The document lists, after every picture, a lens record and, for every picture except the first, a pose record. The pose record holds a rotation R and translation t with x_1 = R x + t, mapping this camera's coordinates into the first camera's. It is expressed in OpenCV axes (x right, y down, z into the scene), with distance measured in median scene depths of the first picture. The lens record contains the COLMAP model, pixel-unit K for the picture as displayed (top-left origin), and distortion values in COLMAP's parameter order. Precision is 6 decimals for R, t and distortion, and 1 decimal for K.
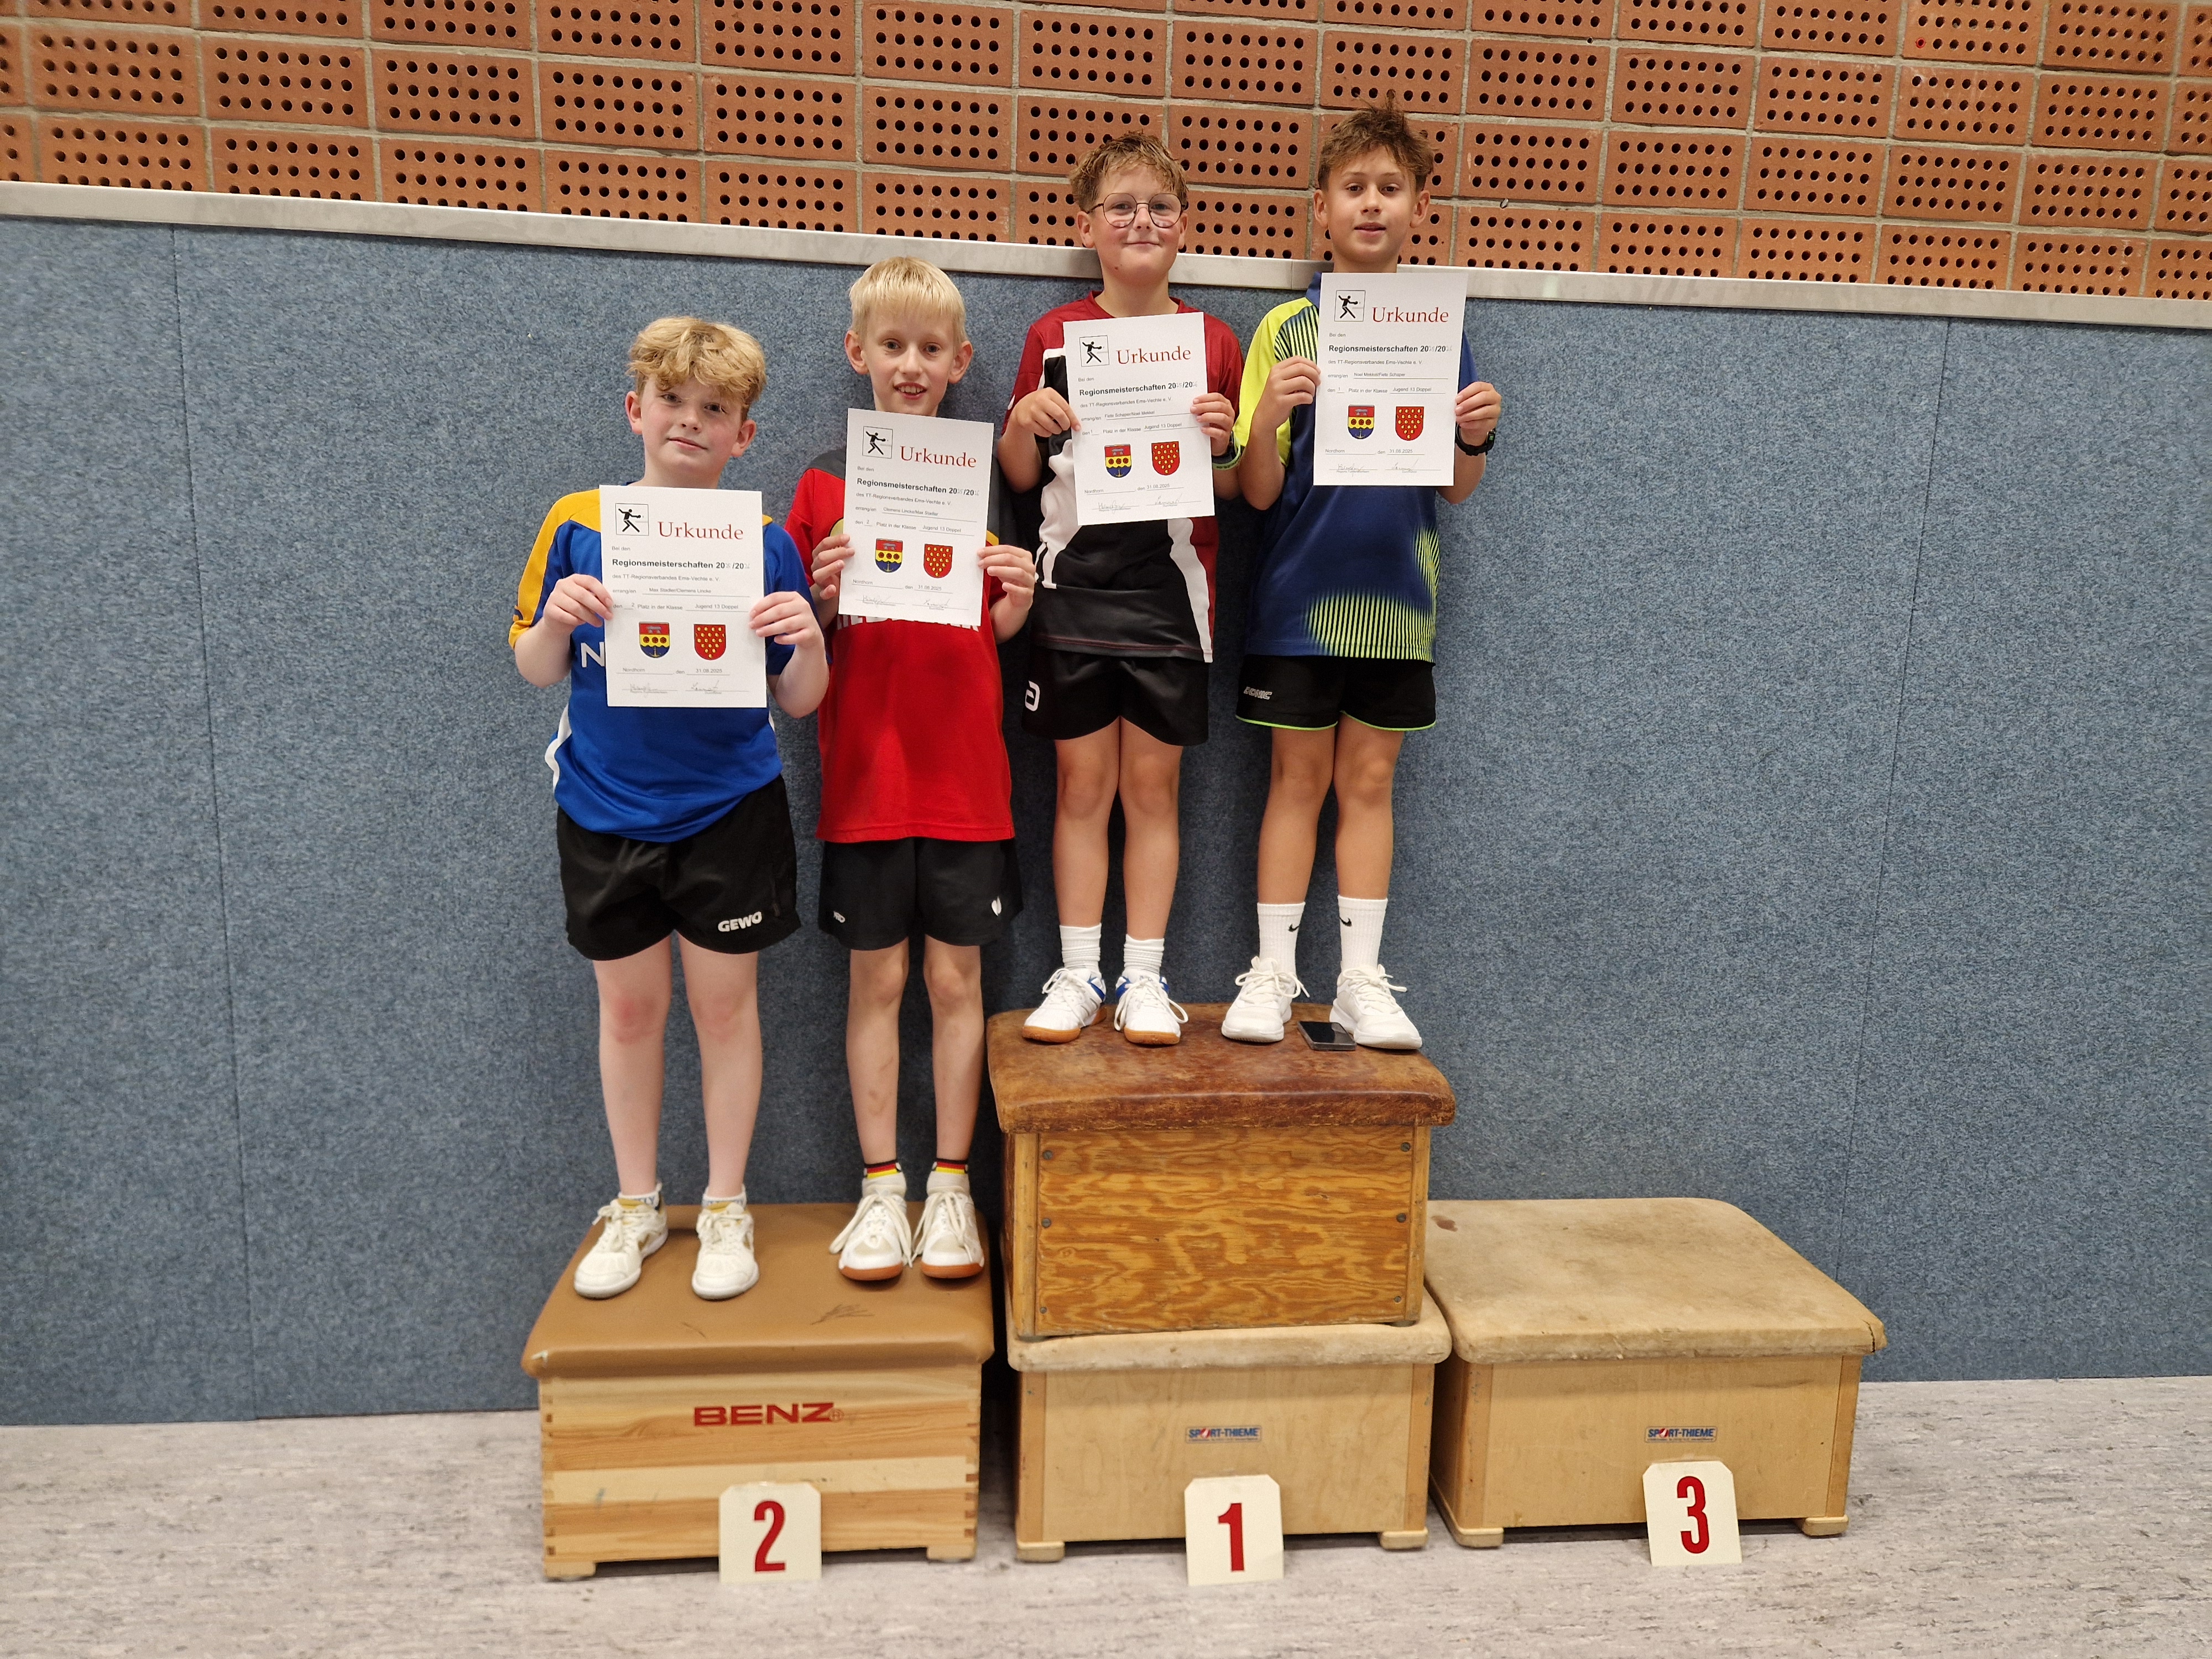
lens RADIAL K [[1491.5, 0, 1111.3], [0, 1491.5, 829.9], [0, 0, 1]] dist [0.075247, -0.066955]
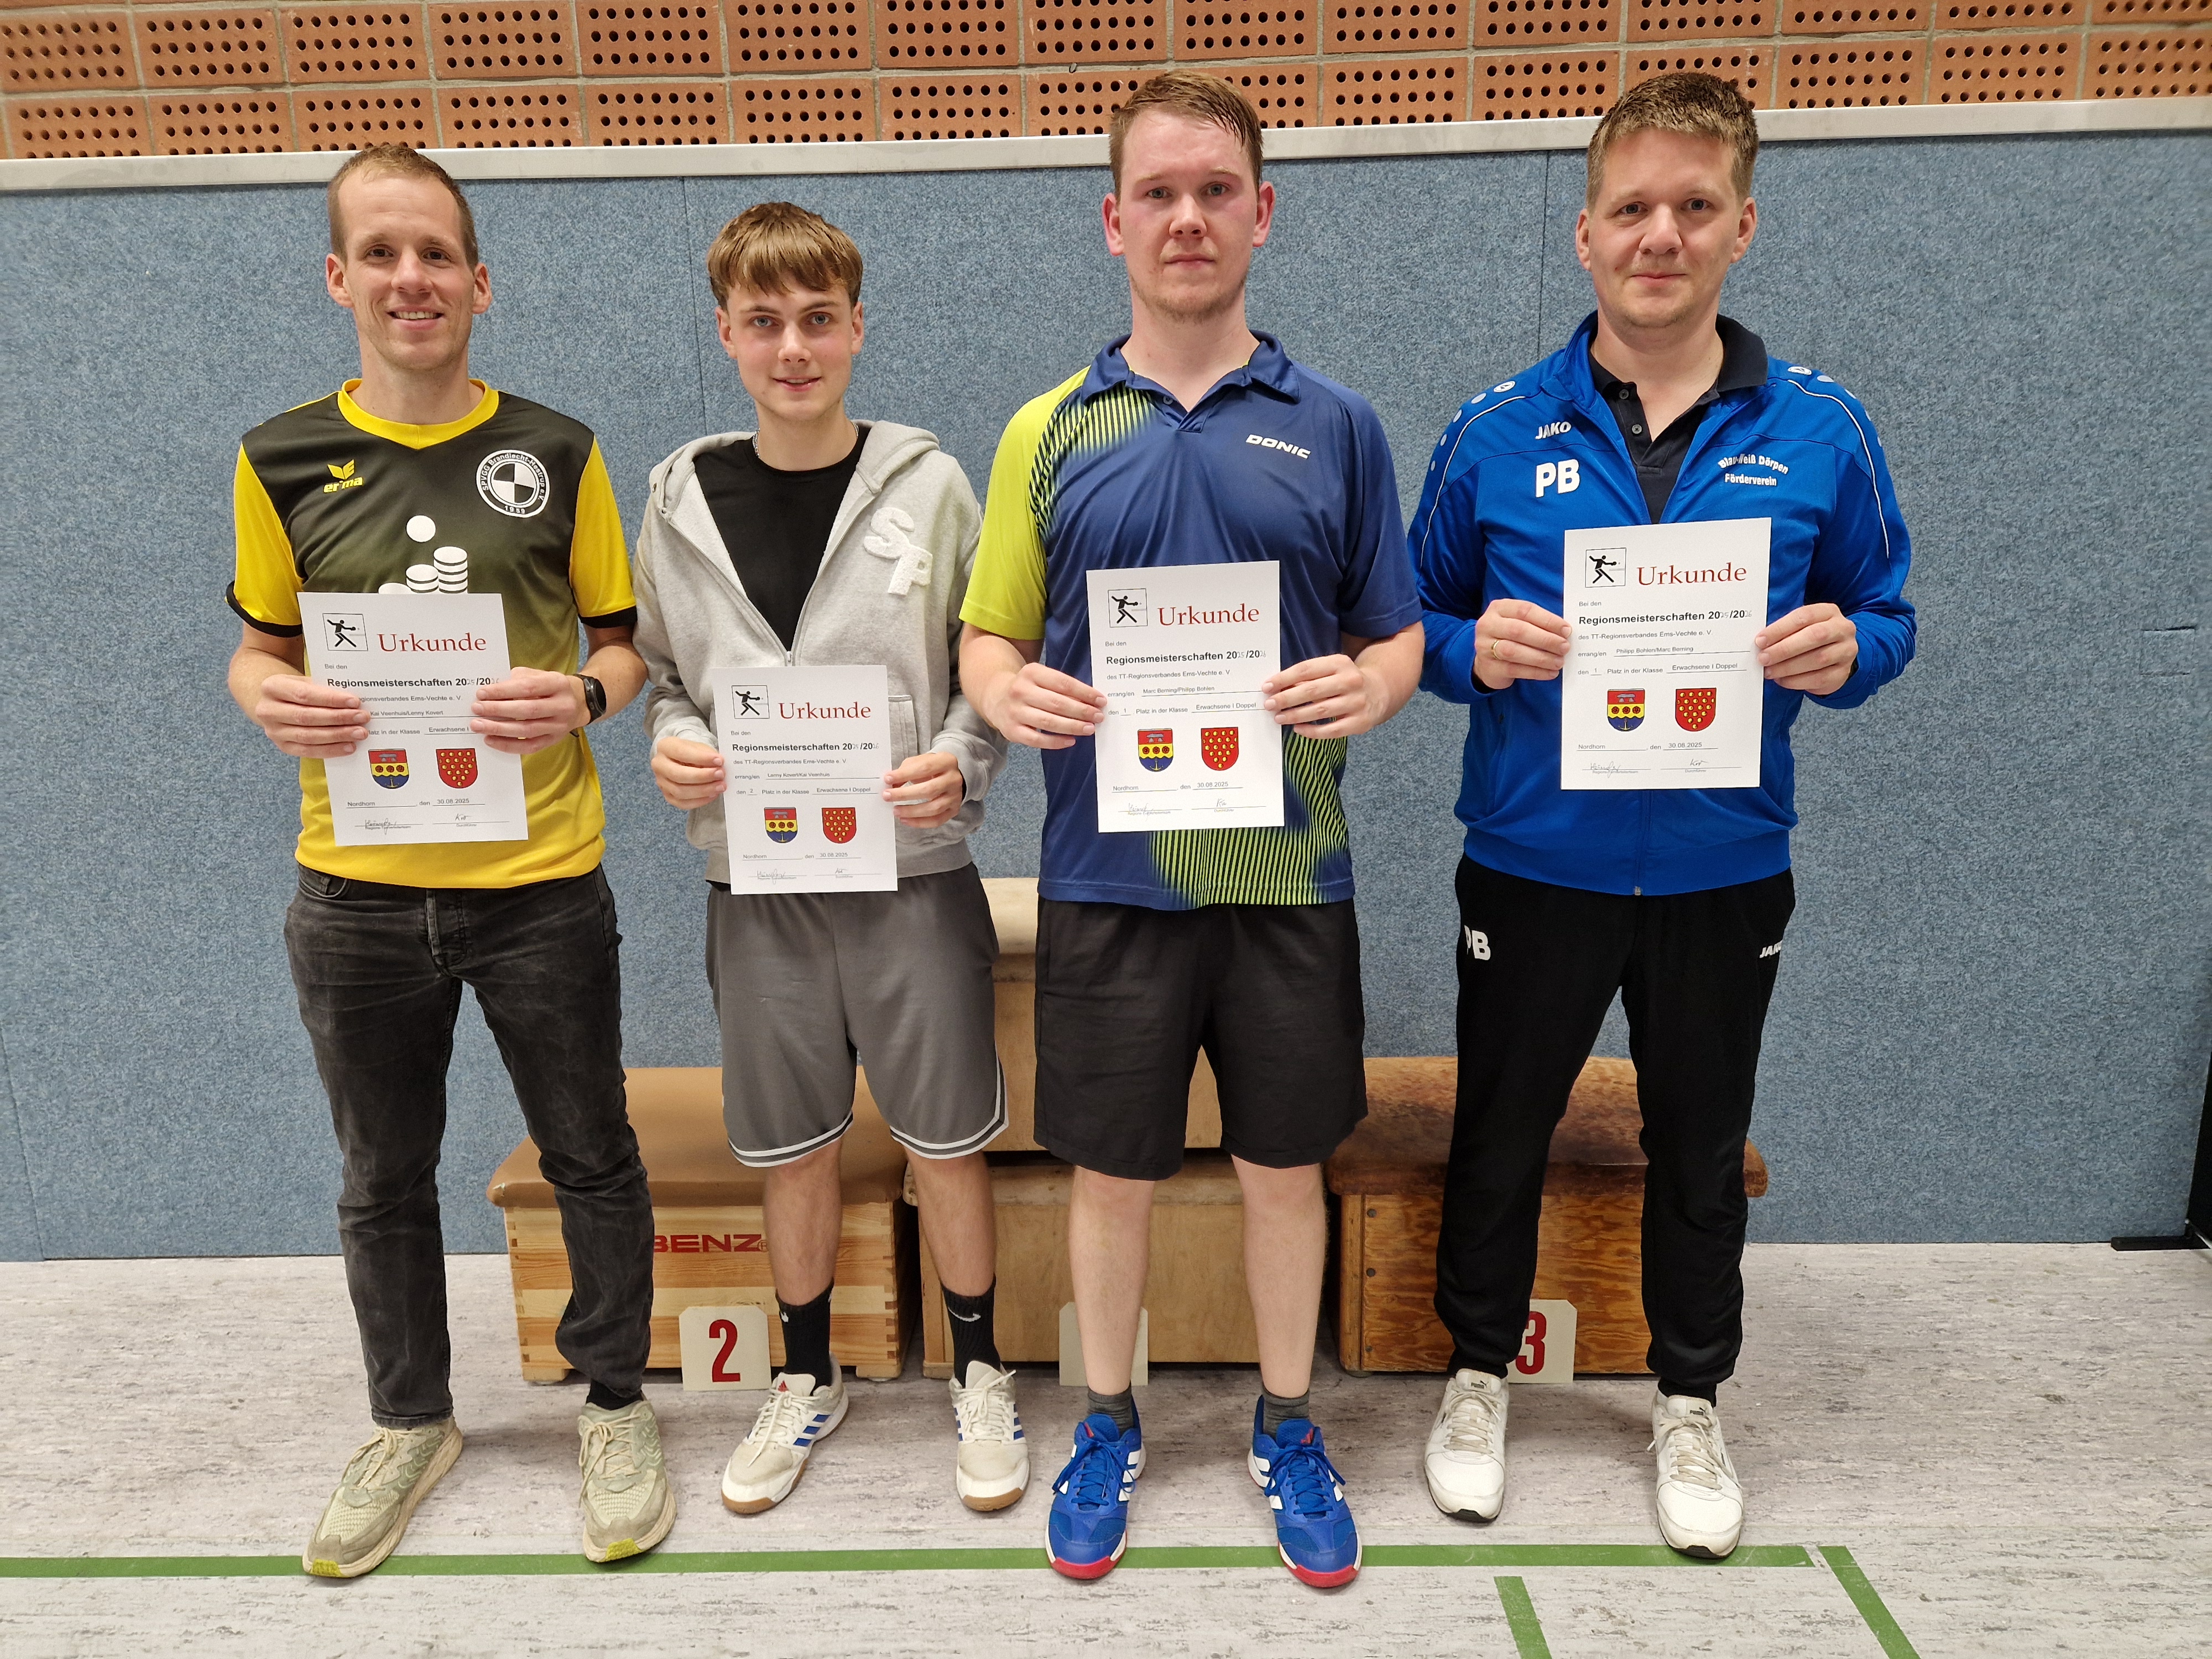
lens RADIAL K [[1491.5, 0, 1090.6], [0, 1491.5, 846.8], [0, 0, 1]] dist [0.075247, -0.066955]
pose [[0.991403, -0.025054, -0.128420, 0.385457], [0.032705, 0.997791, 0.057821, 0.038665], [0.126687, -0.061524, 0.990033, -0.013918]]
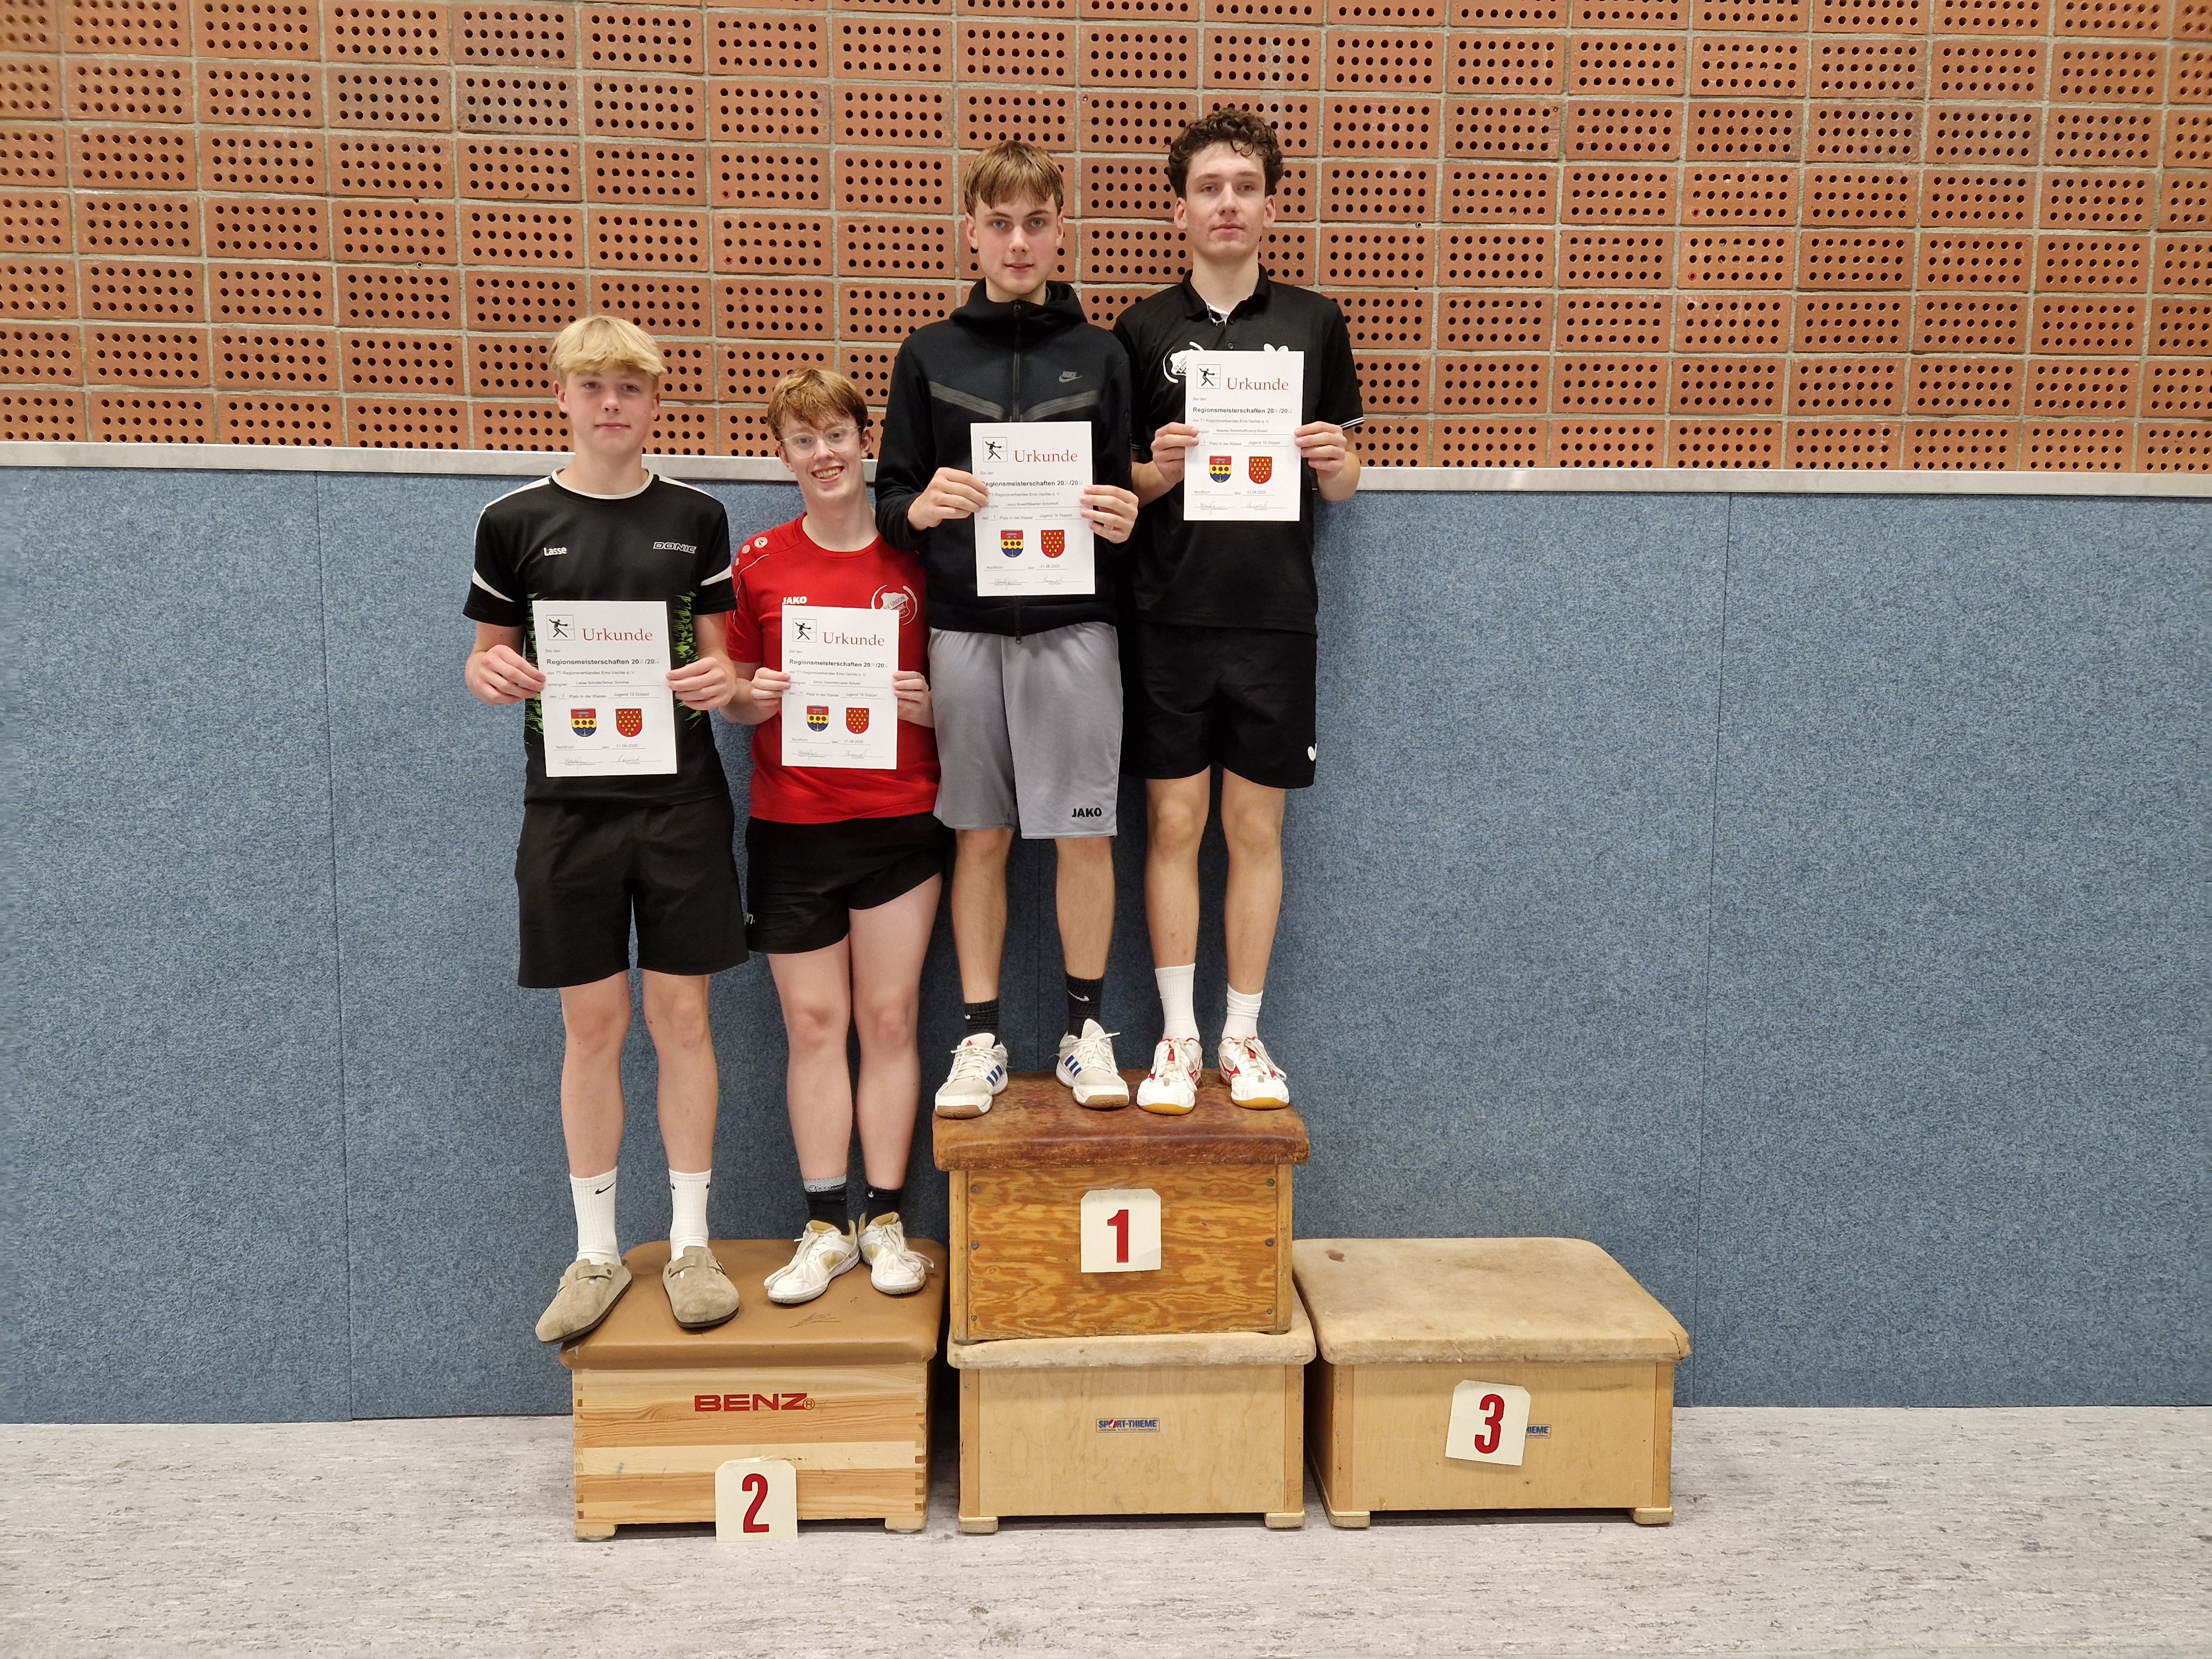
lens RADIAL K [[1491.5, 0, 1099.4], [0, 1491.5, 814.0], [0, 0, 1]] dist [0.075247, -0.066955]
pose [[0.997977, -0.016714, -0.061345, 0.121232], [0.011910, 0.996893, -0.077856, 0.006607], [0.062455, 0.076968, 0.995075, -0.216743]]
